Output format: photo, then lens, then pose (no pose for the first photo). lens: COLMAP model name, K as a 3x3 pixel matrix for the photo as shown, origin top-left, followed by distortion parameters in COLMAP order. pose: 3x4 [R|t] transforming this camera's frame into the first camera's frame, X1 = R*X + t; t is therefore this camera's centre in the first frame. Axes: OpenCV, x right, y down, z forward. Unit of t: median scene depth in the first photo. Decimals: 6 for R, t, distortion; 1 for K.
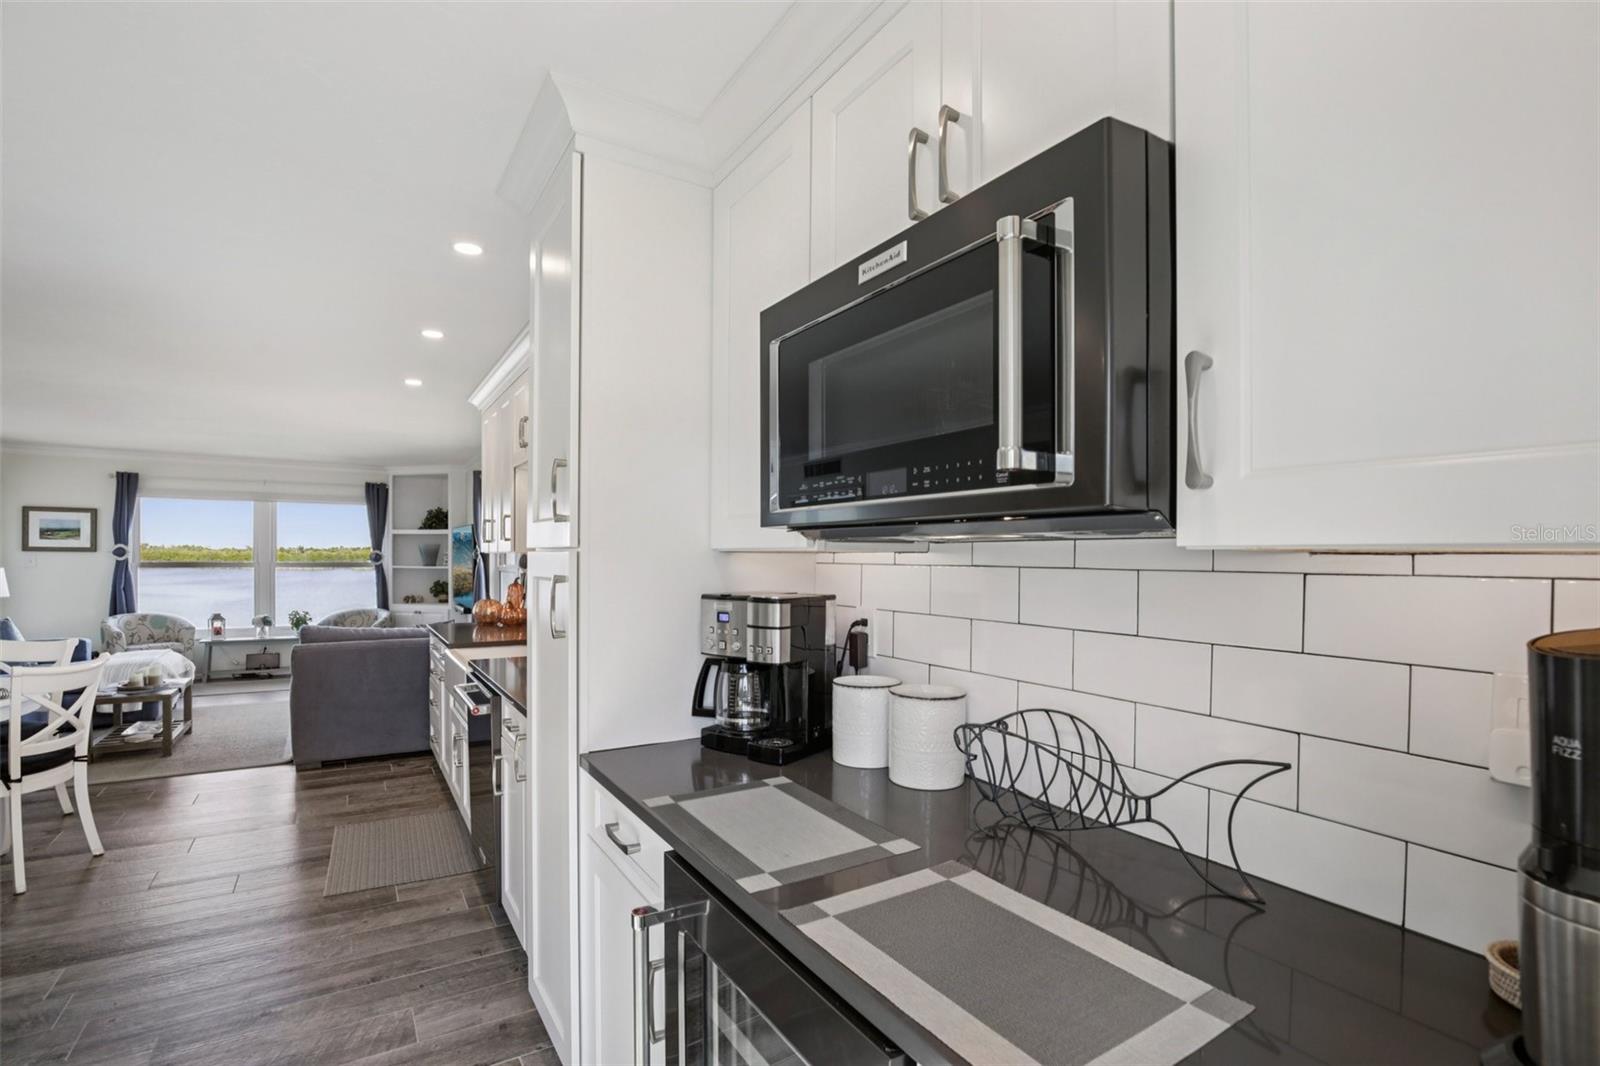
lens RADIAL K [[731.9, 0, 792.1], [0, 731.9, 563.6], [0, 0, 1]] dist [-0.037707, 0.006871]
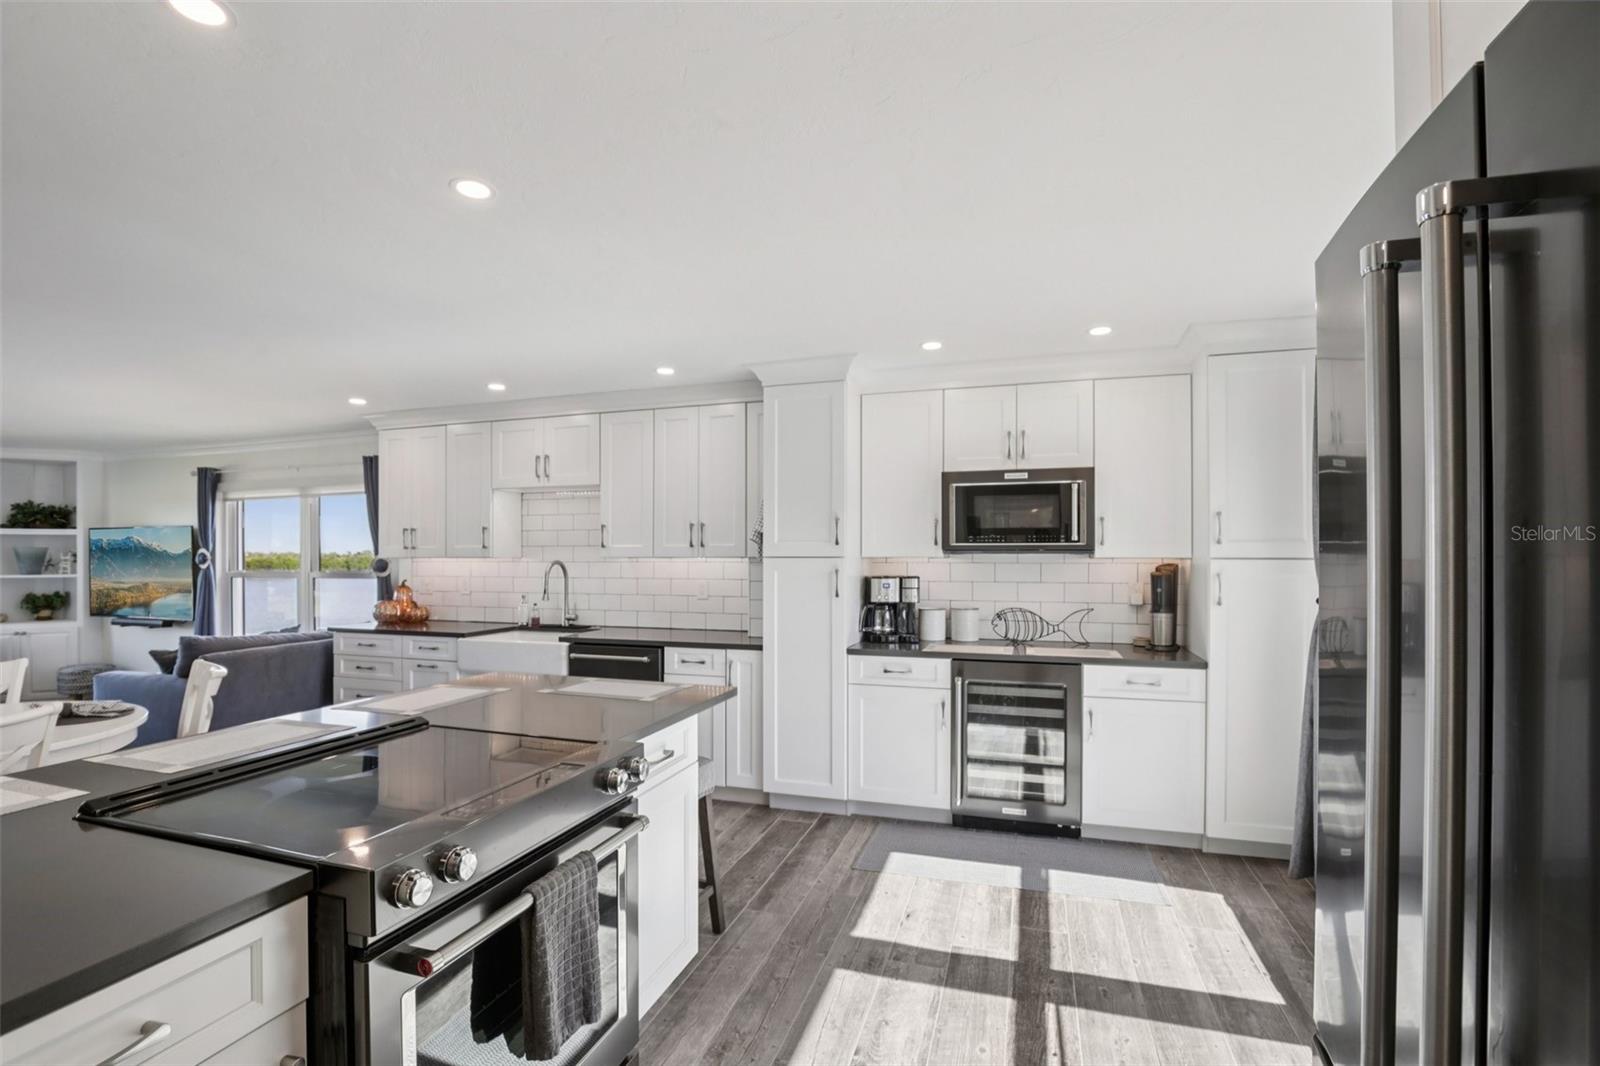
lens RADIAL K [[731.9, 0, 788.9], [0, 731.9, 552.3], [0, 0, 1]] dist [-0.037707, 0.006871]
pose [[0.768714, -0.001887, 0.639590, -0.571390], [0.012500, 0.999849, -0.012073, -0.002680], [-0.639471, 0.017275, 0.768621, -0.192690]]
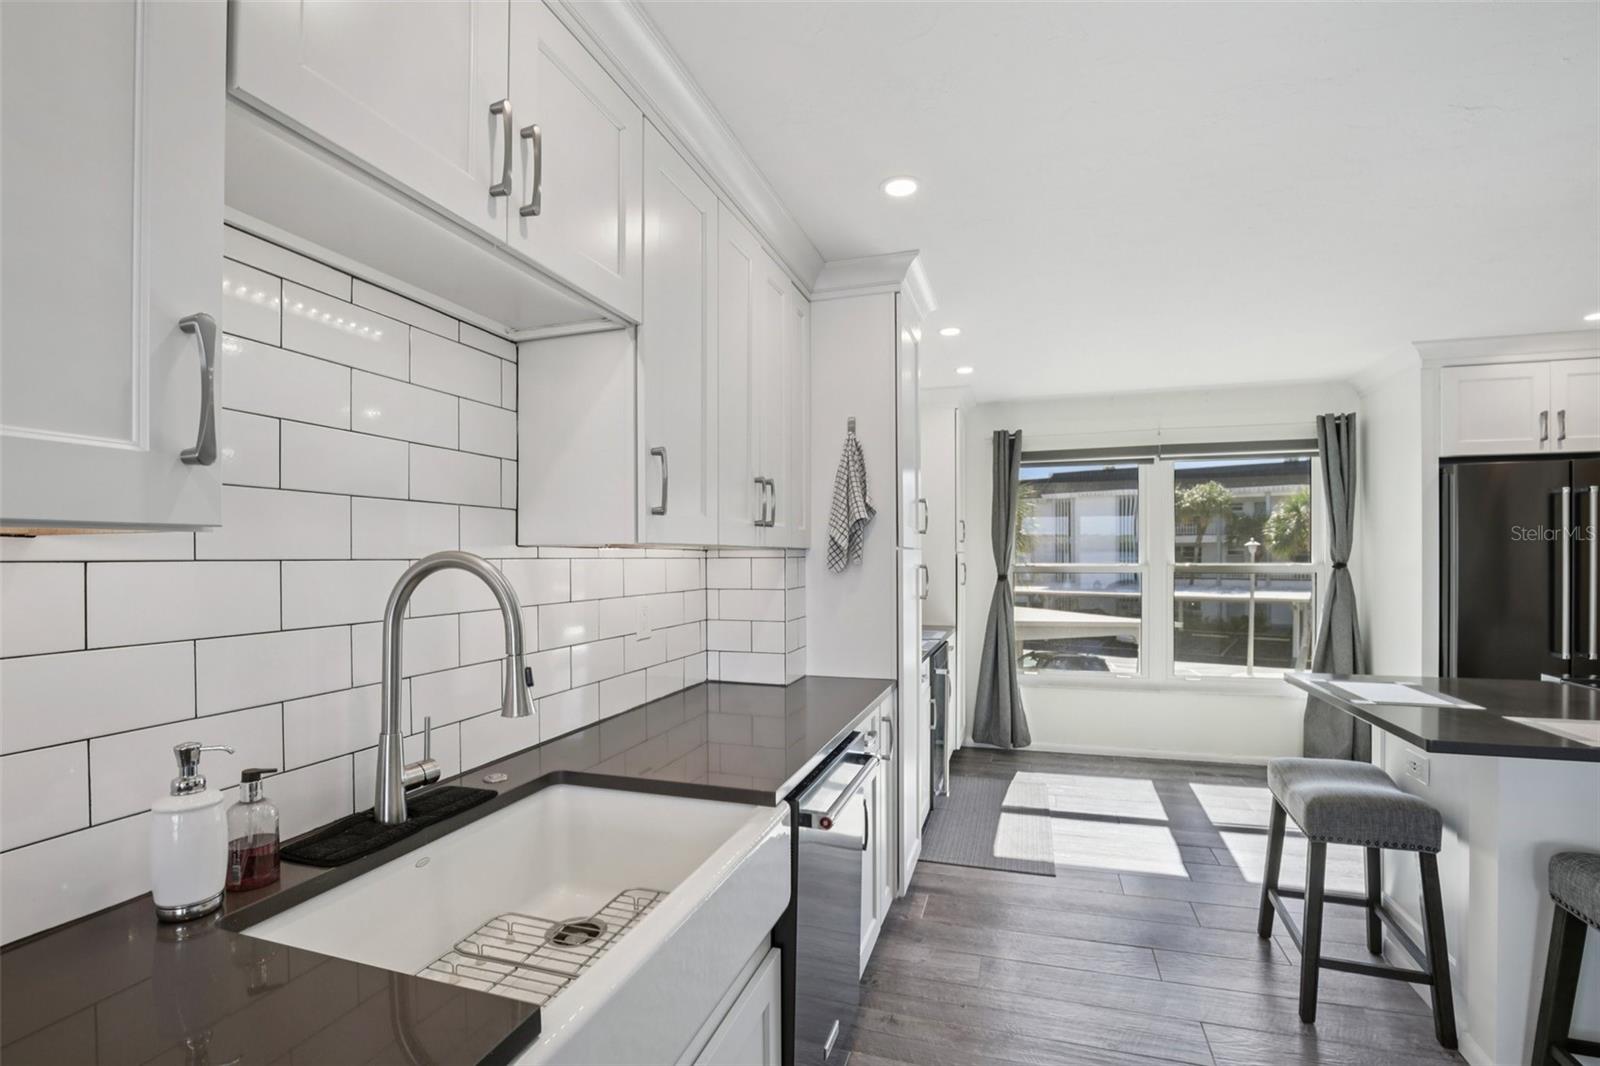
lens RADIAL K [[731.9, 0, 797.4], [0, 731.9, 561.4], [0, 0, 1]] dist [-0.037707, 0.006871]
pose [[-0.645540, -0.008570, 0.763679, -0.453776], [0.008681, 0.999790, 0.018558, -0.007625], [-0.763677, 0.018609, -0.645330, 0.730868]]
